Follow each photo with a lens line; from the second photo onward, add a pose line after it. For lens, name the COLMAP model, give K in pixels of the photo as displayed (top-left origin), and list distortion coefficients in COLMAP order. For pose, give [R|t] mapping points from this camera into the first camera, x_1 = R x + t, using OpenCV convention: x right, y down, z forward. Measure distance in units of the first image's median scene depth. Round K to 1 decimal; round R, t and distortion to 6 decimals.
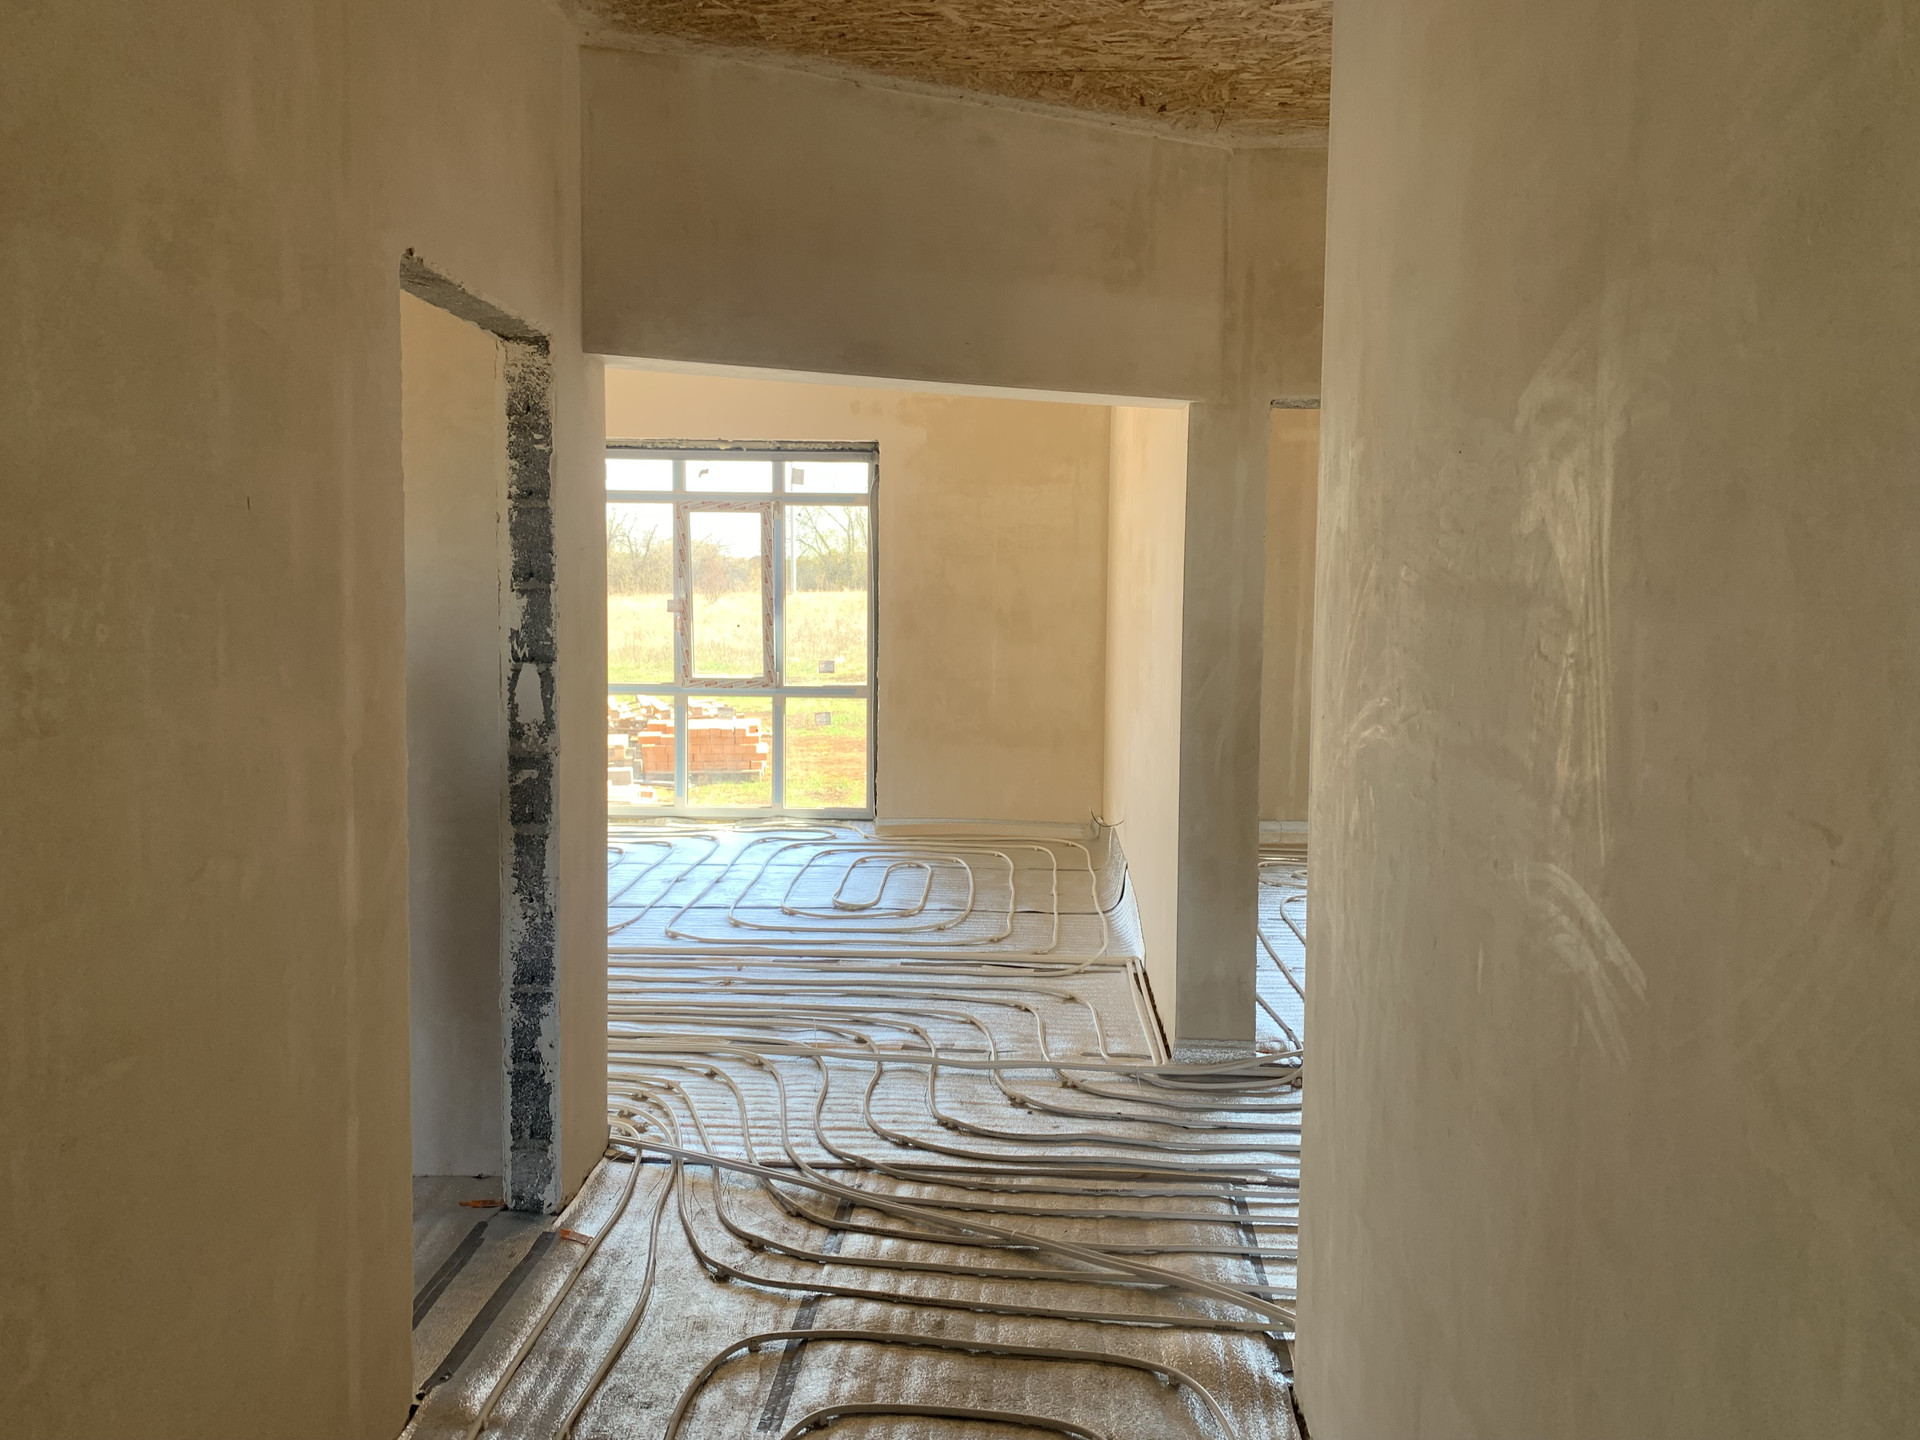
lens RADIAL K [[1452.9, 0, 957.3], [0, 1452.9, 717.5], [0, 0, 1]] dist [0.004979, -0.003572]
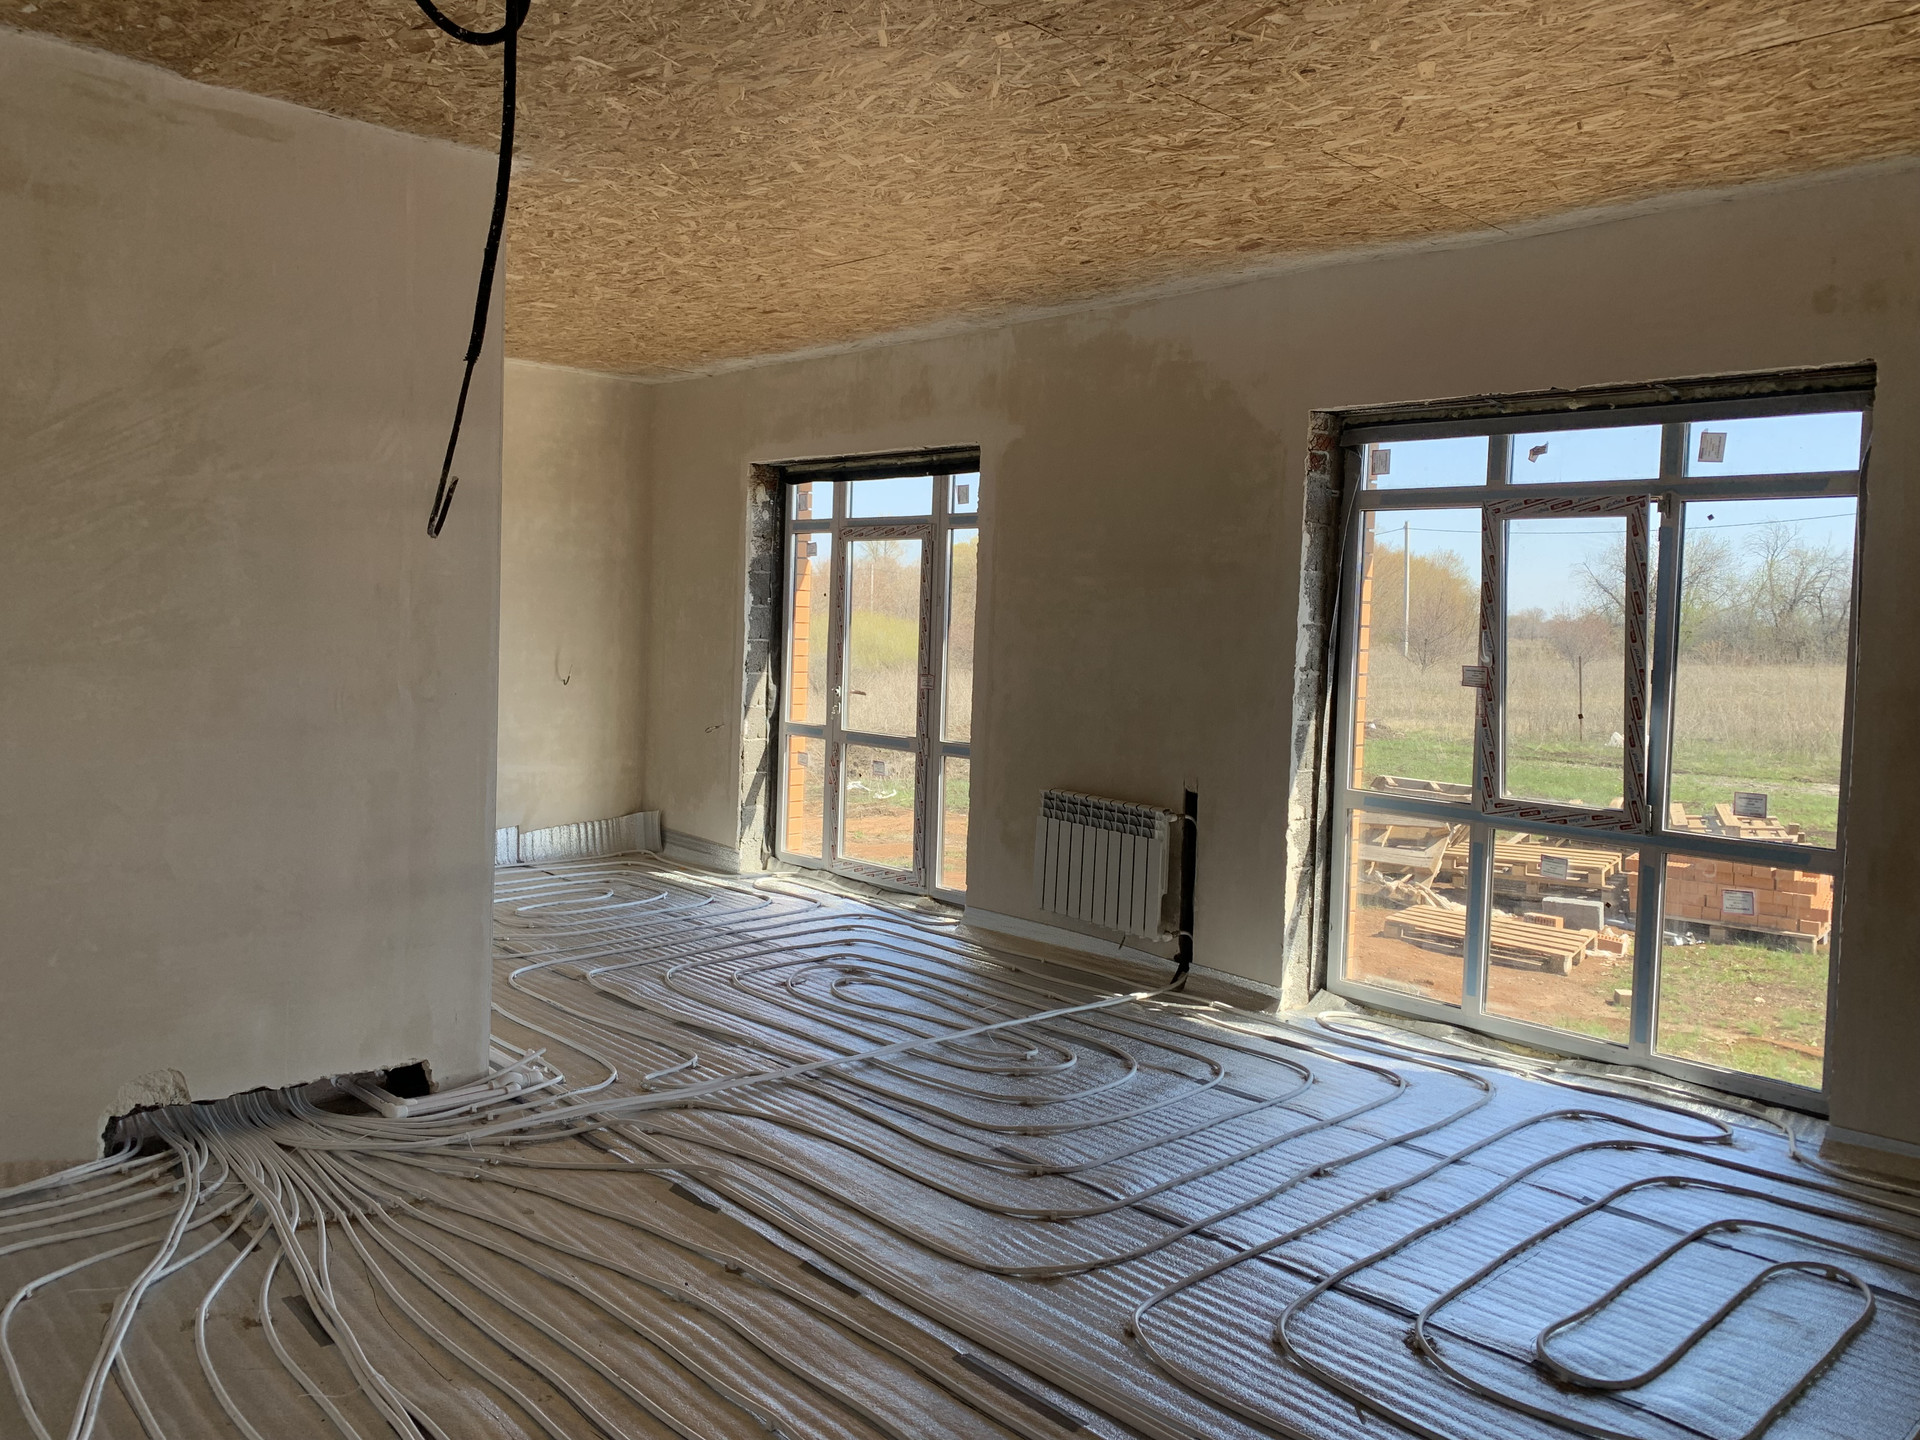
lens RADIAL K [[1452.9, 0, 948.2], [0, 1452.9, 679.7], [0, 0, 1]] dist [0.004979, -0.003572]
pose [[0.704524, 0.042799, -0.708388, 0.076734], [-0.089516, 0.995567, -0.028878, -0.038900], [0.704012, 0.083757, 0.705232, 0.426714]]
